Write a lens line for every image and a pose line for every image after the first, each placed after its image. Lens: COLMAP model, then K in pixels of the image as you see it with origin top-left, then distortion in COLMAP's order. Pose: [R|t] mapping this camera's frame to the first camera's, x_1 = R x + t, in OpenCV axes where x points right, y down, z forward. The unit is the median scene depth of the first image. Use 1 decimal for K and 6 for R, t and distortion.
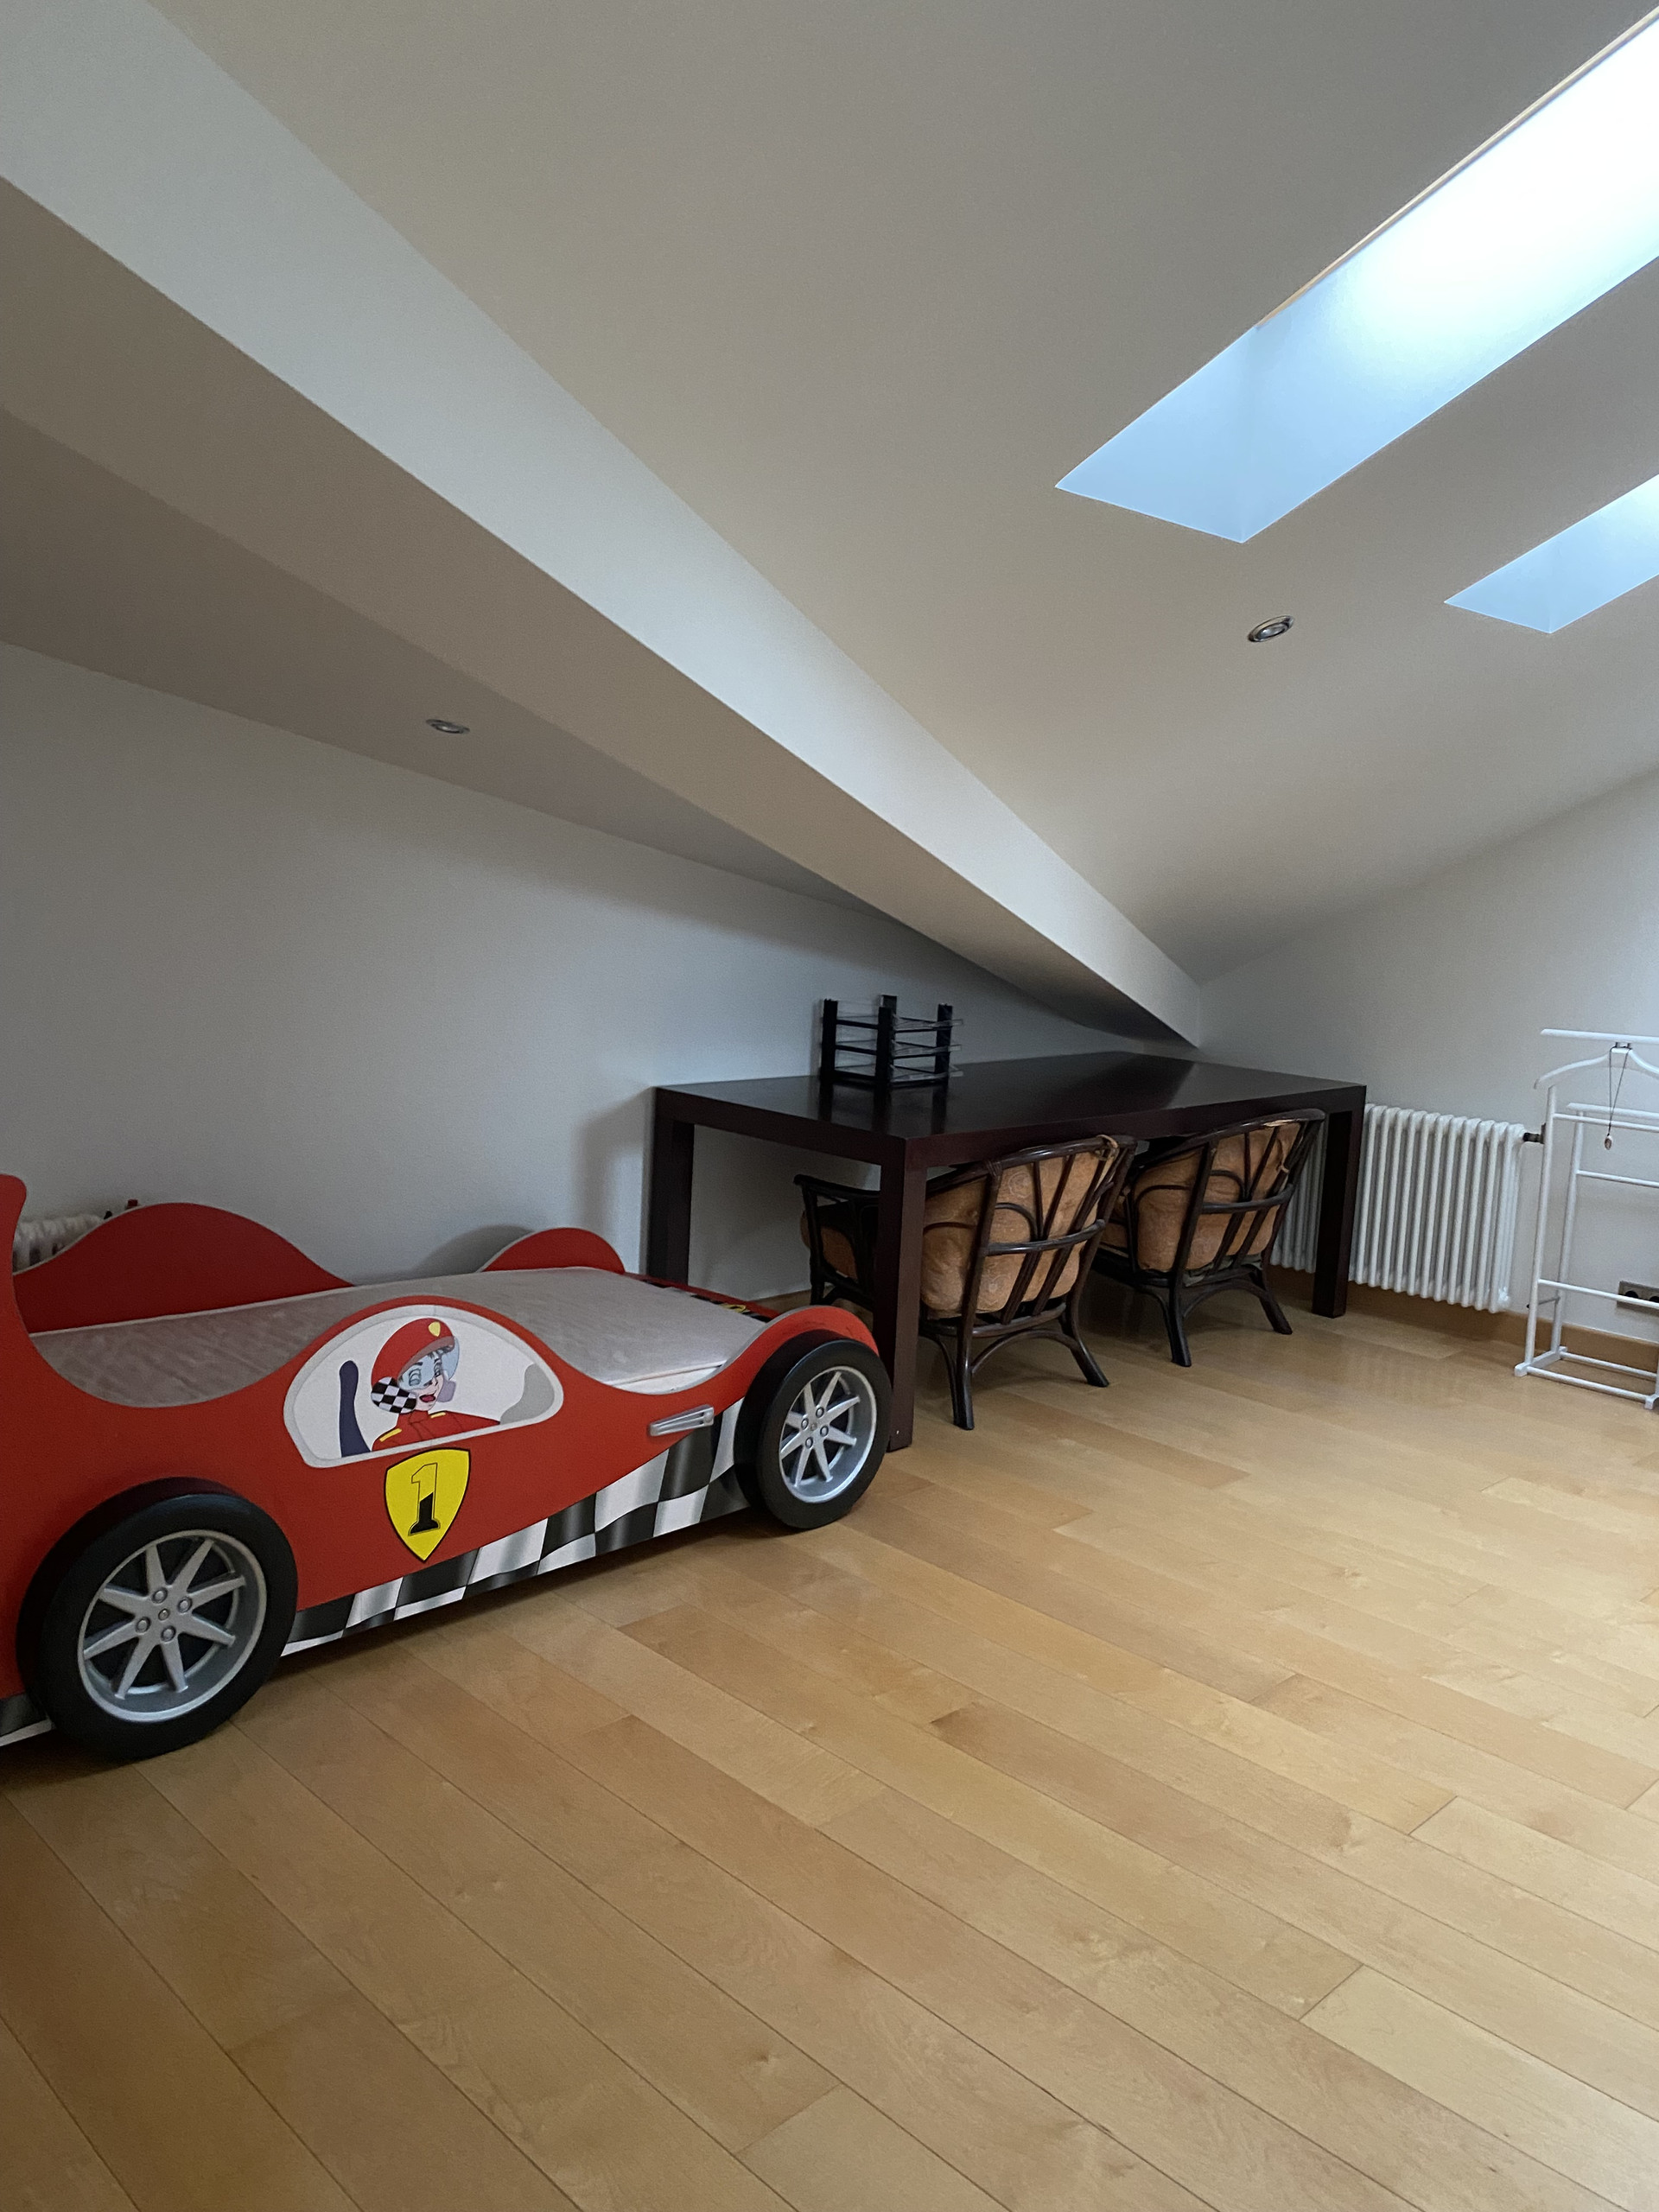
lens RADIAL K [[1697.0, 0, 834.5], [0, 1697.0, 1098.5], [0, 0, 1]] dist [0.016399, 0.003262]
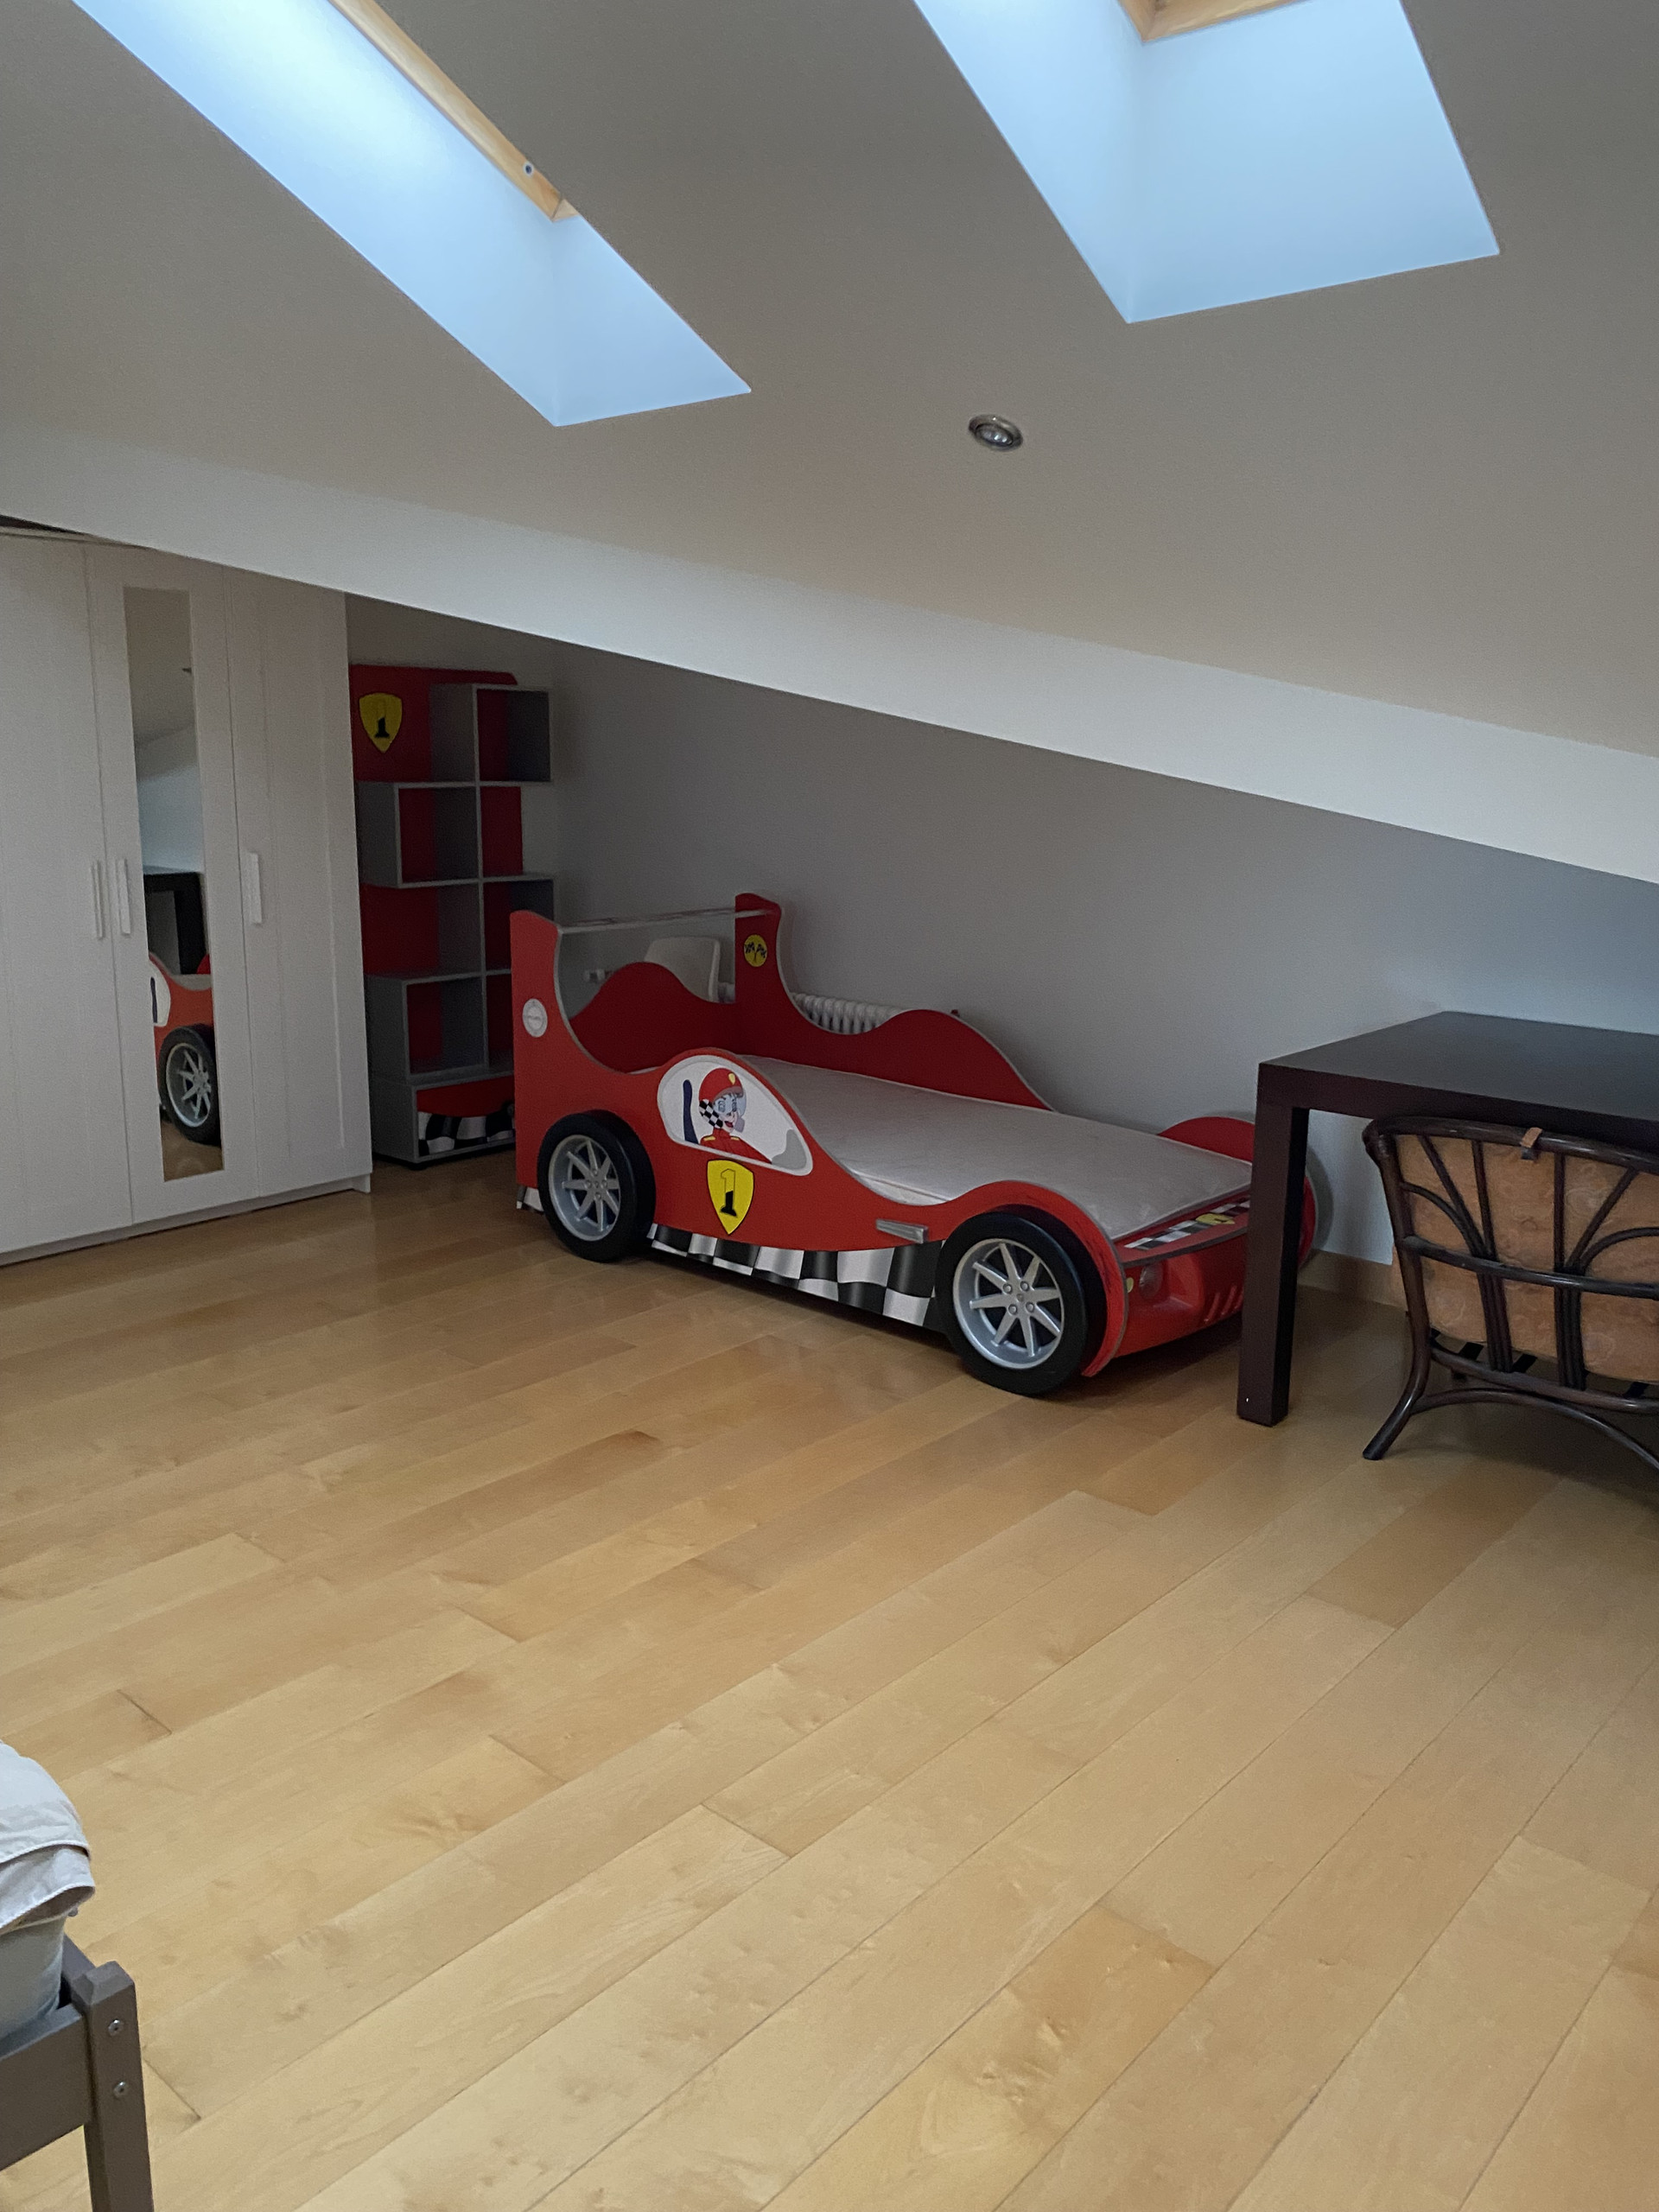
lens RADIAL K [[1697.0, 0, 828.1], [0, 1697.0, 1108.6], [0, 0, 1]] dist [0.016399, 0.003262]
pose [[0.046760, 0.163230, -0.985479, 1.197386], [-0.141409, 0.977705, 0.155232, -0.076626], [0.988846, 0.132097, 0.068800, 0.968113]]
